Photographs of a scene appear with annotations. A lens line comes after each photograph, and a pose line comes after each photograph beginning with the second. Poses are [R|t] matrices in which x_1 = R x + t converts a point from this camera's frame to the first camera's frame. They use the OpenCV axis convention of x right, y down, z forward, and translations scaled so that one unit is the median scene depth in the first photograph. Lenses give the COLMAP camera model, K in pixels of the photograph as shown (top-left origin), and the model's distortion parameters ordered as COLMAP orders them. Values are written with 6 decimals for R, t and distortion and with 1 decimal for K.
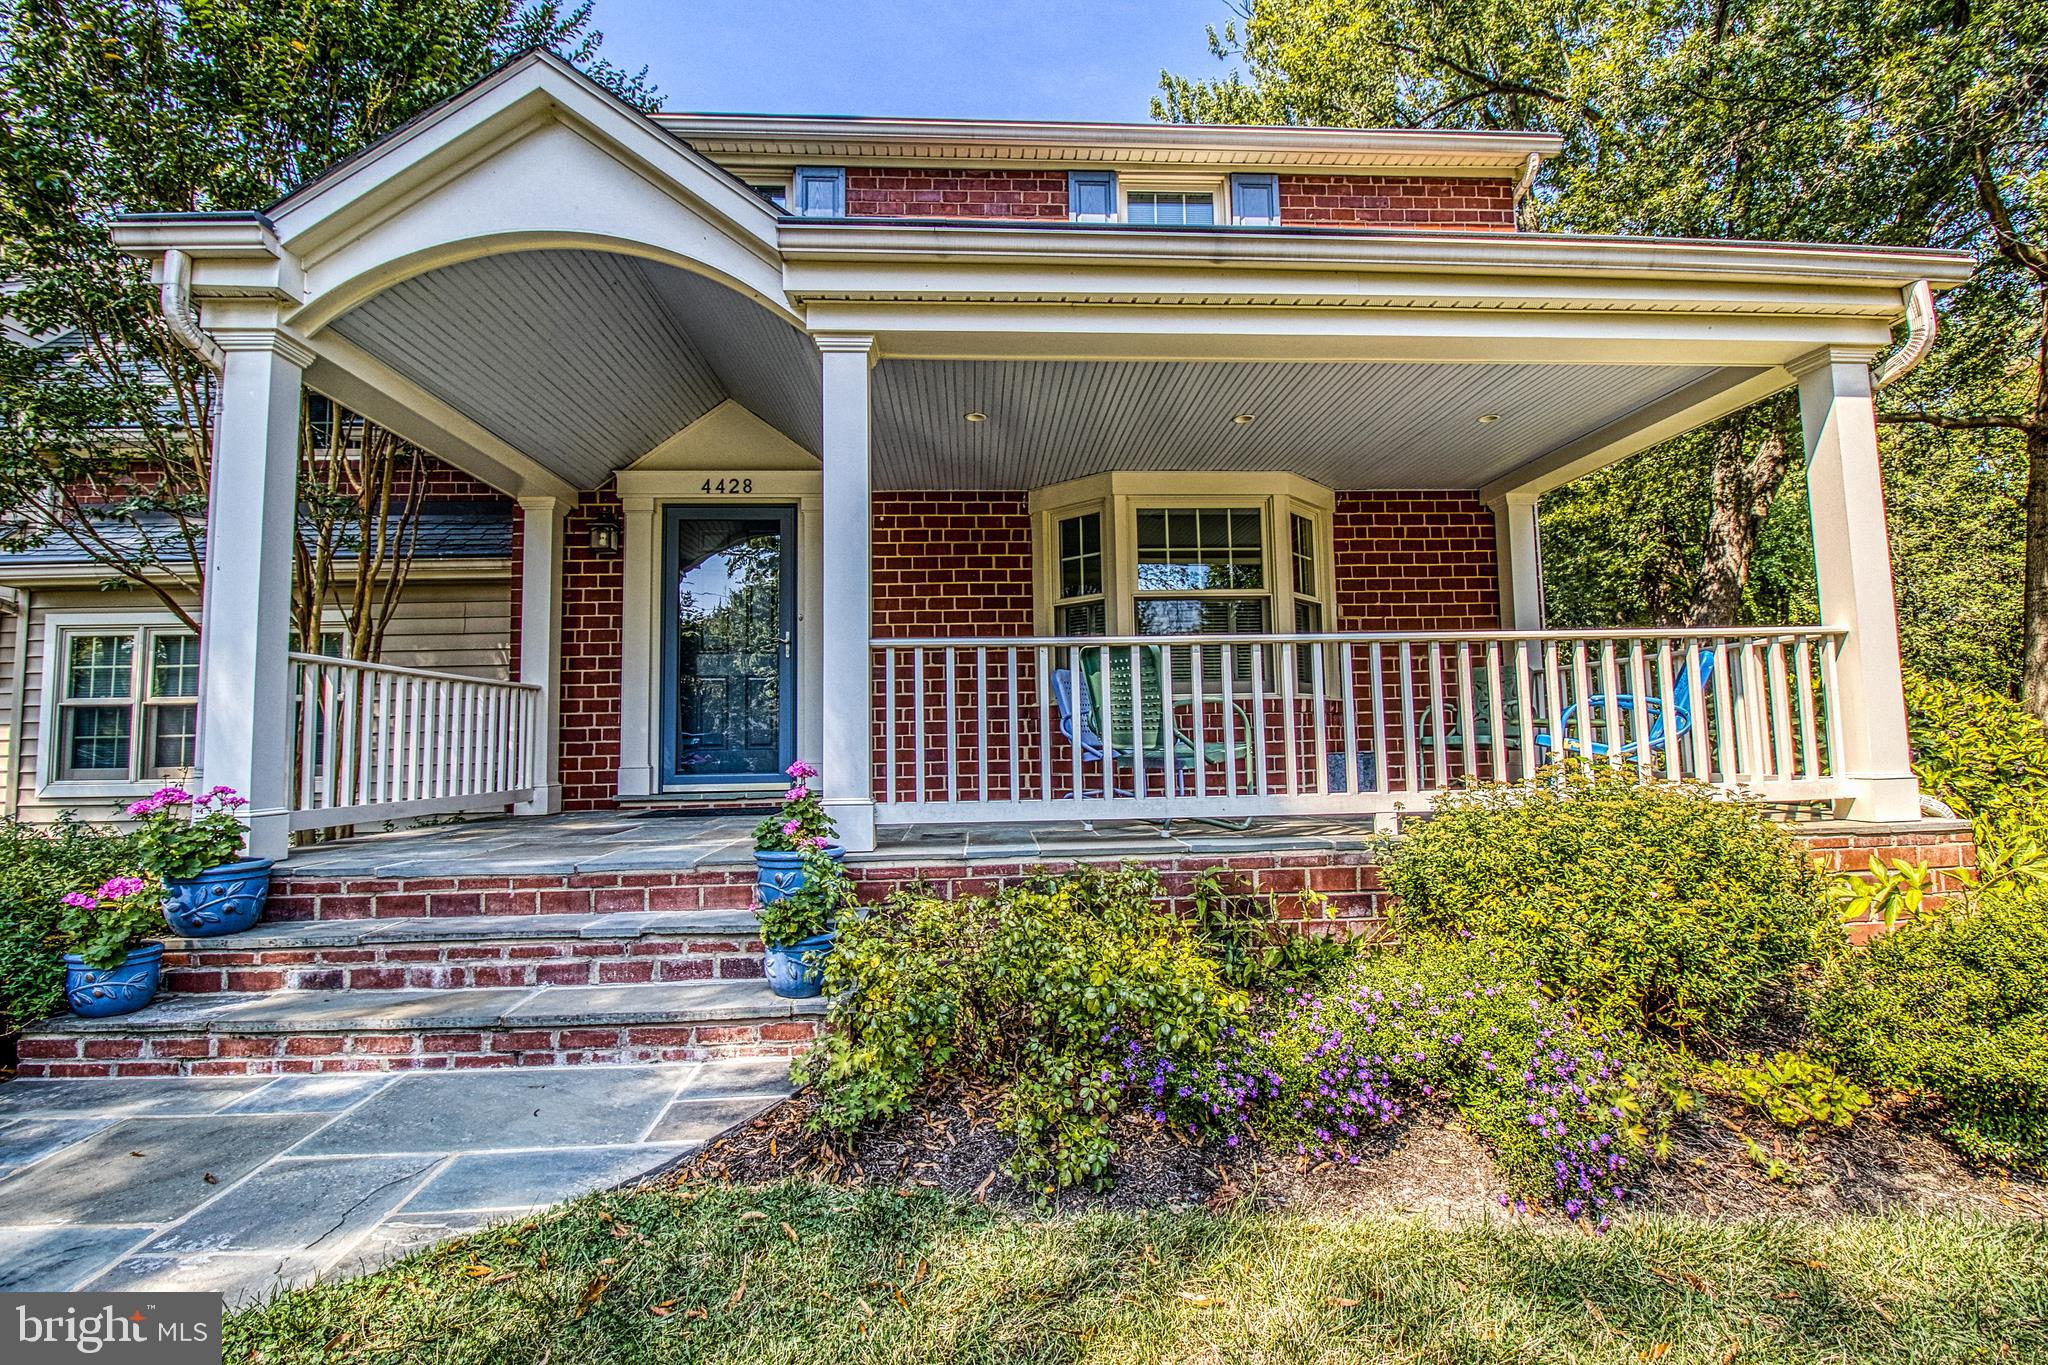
lens RADIAL K [[939.2, 0, 1033.4], [0, 939.2, 647.0], [0, 0, 1]] dist [-0.014747, -0.000429]
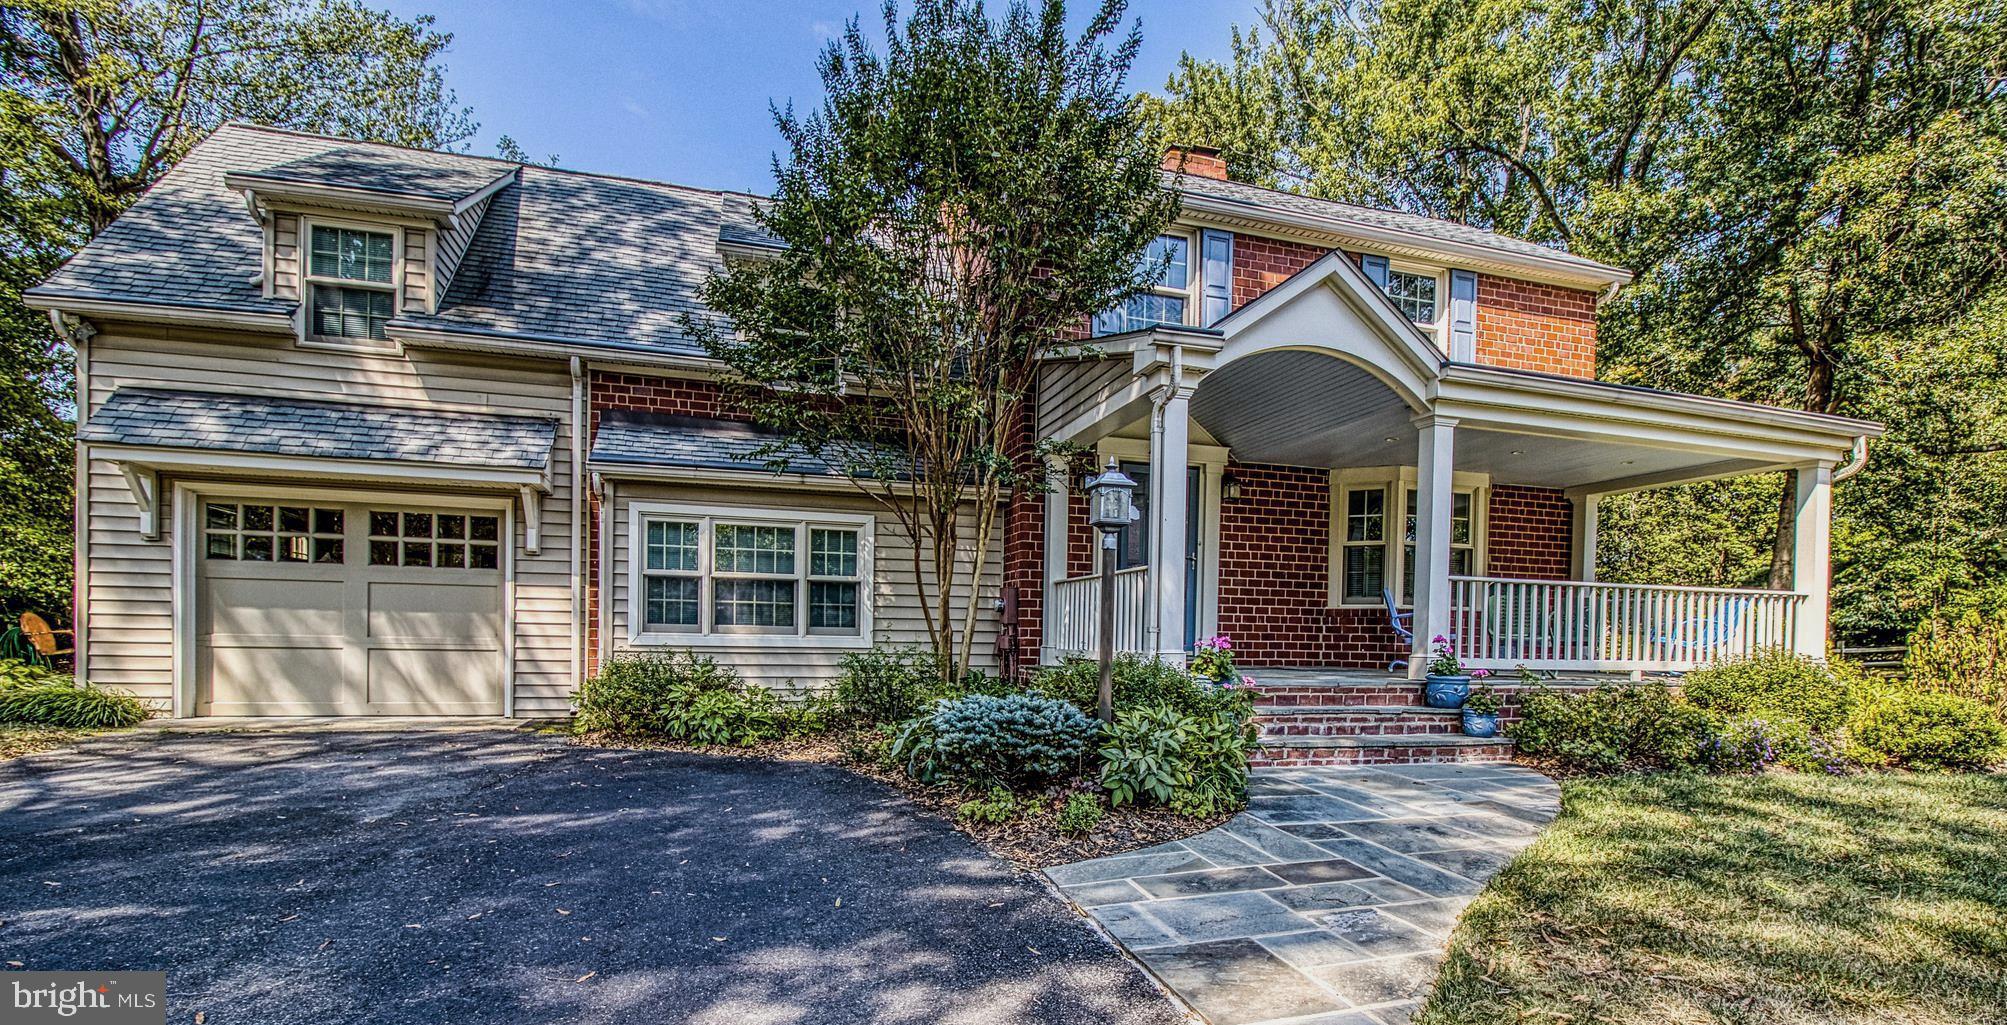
lens RADIAL K [[954.9, 0, 1014.4], [0, 954.9, 644.5], [0, 0, 1]] dist [-0.017481, -0.000384]
pose [[0.970444, 0.036506, 0.238550, -1.431370], [-0.062281, 0.992893, 0.101418, -0.010274], [-0.233152, -0.113277, 0.965820, -0.699026]]
